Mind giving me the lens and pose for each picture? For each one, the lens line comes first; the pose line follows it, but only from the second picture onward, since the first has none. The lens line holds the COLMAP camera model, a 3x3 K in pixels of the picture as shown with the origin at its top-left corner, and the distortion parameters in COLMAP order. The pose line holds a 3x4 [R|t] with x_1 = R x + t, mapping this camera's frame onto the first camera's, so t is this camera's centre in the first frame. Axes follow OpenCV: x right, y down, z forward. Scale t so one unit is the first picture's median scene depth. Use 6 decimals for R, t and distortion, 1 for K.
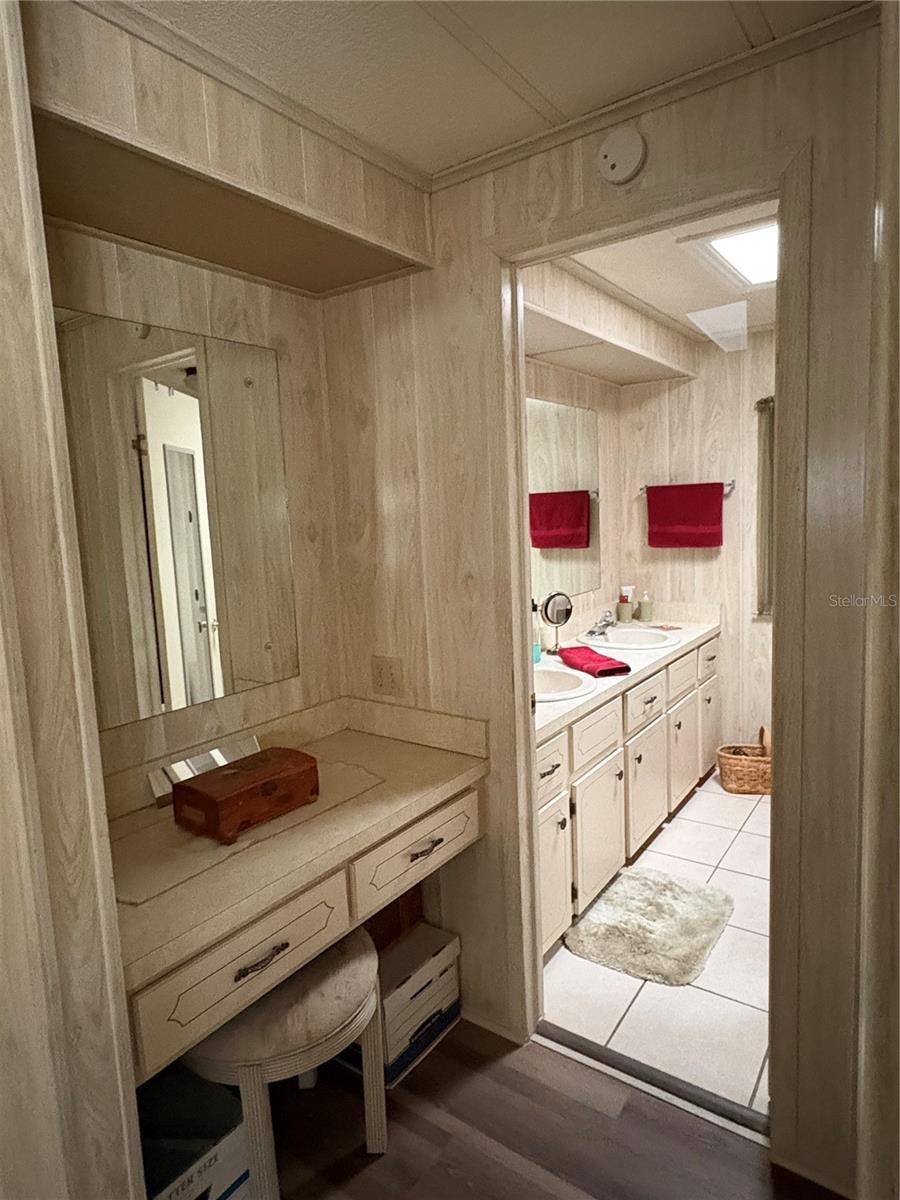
lens RADIAL K [[700.3, 0, 450.0], [0, 700.3, 600.0], [0, 0, 1]] dist [-0.005310, 0.001828]
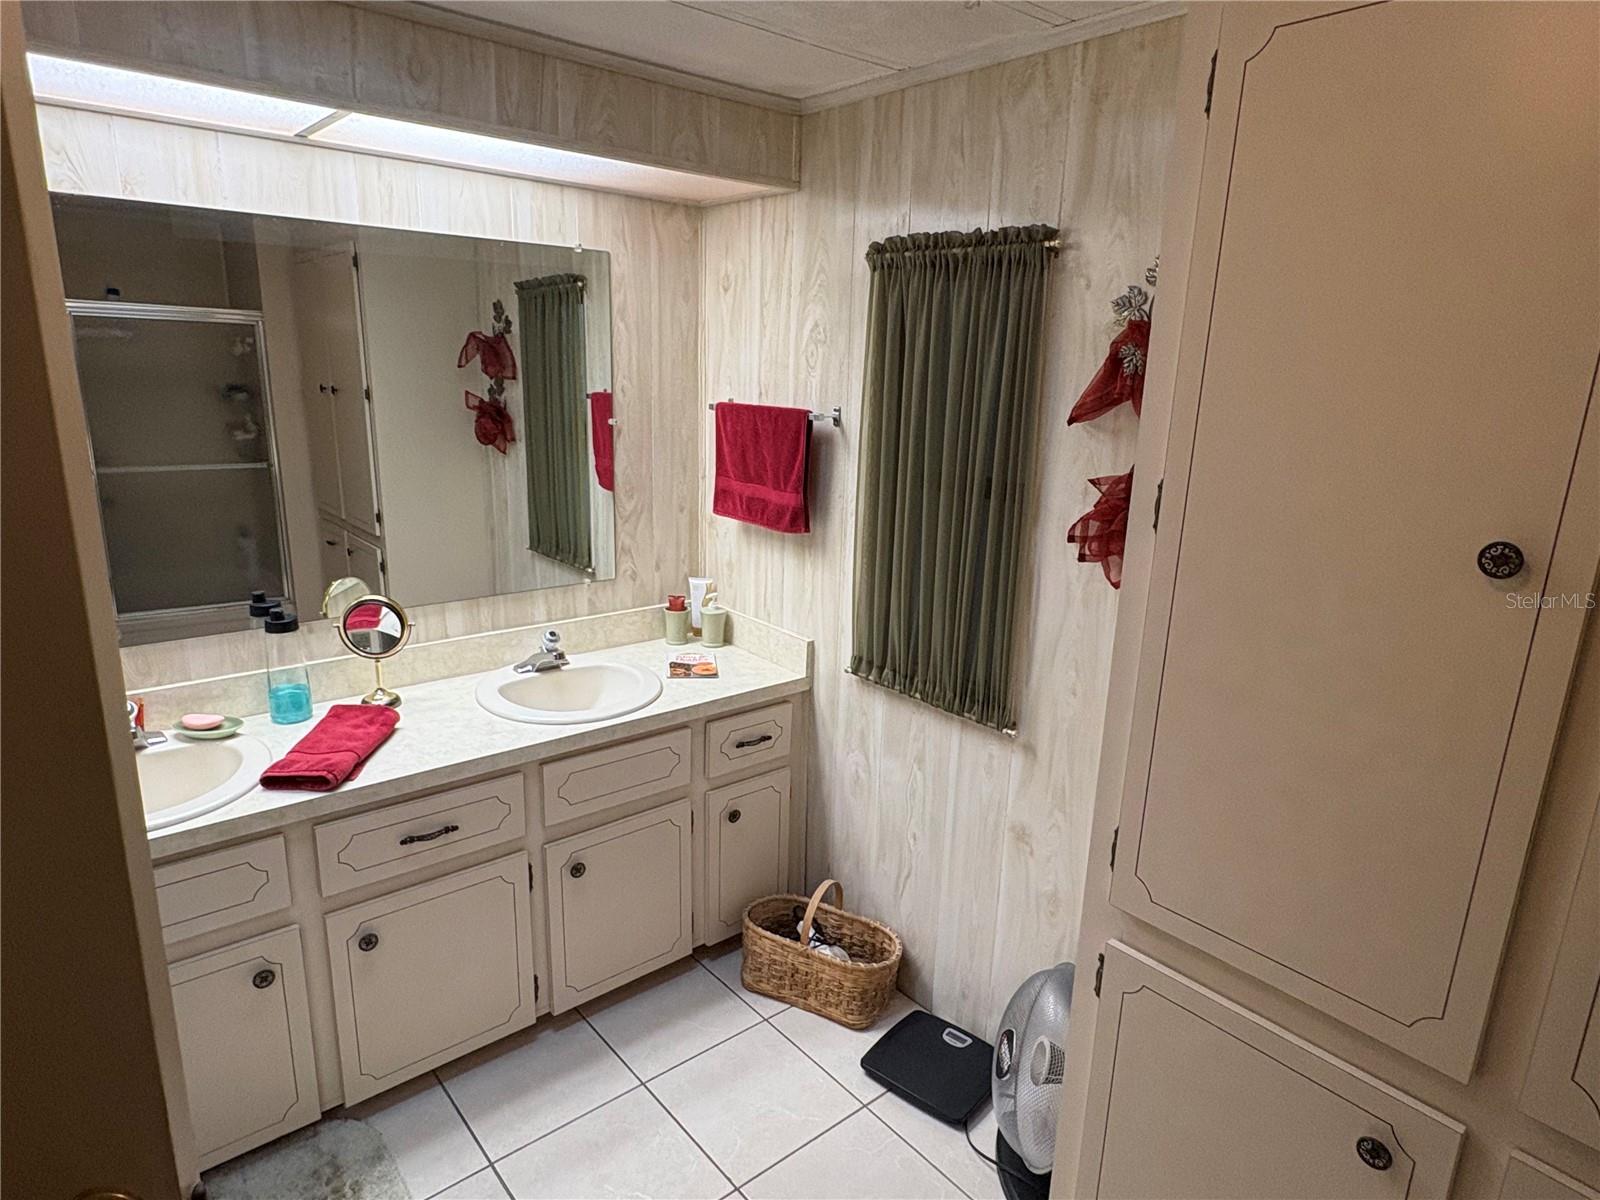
lens RADIAL K [[933.7, 0, 800.0], [0, 933.7, 600.0], [0, 0, 1]] dist [-0.005310, 0.001828]
pose [[0.964312, 0.132248, -0.229376, 0.525588], [-0.100940, 0.984522, 0.143275, -0.122188], [0.244774, -0.115008, 0.962735, 0.313728]]
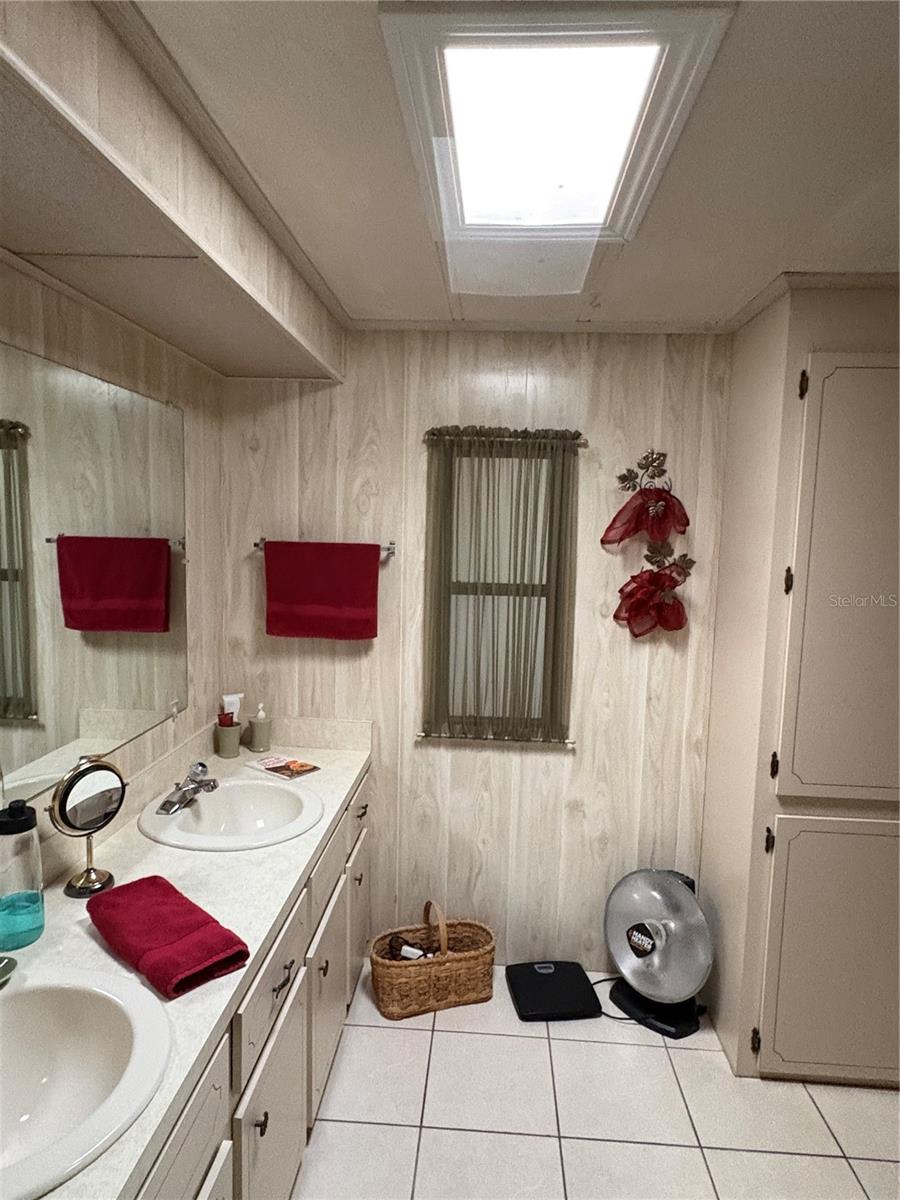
lens RADIAL K [[700.3, 0, 450.0], [0, 700.3, 600.0], [0, 0, 1]] dist [-0.005310, 0.001828]
pose [[0.845845, 0.012384, 0.533286, 0.085984], [0.001199, 0.999684, -0.025117, -0.092799], [-0.533428, 0.021884, 0.845562, 0.375903]]
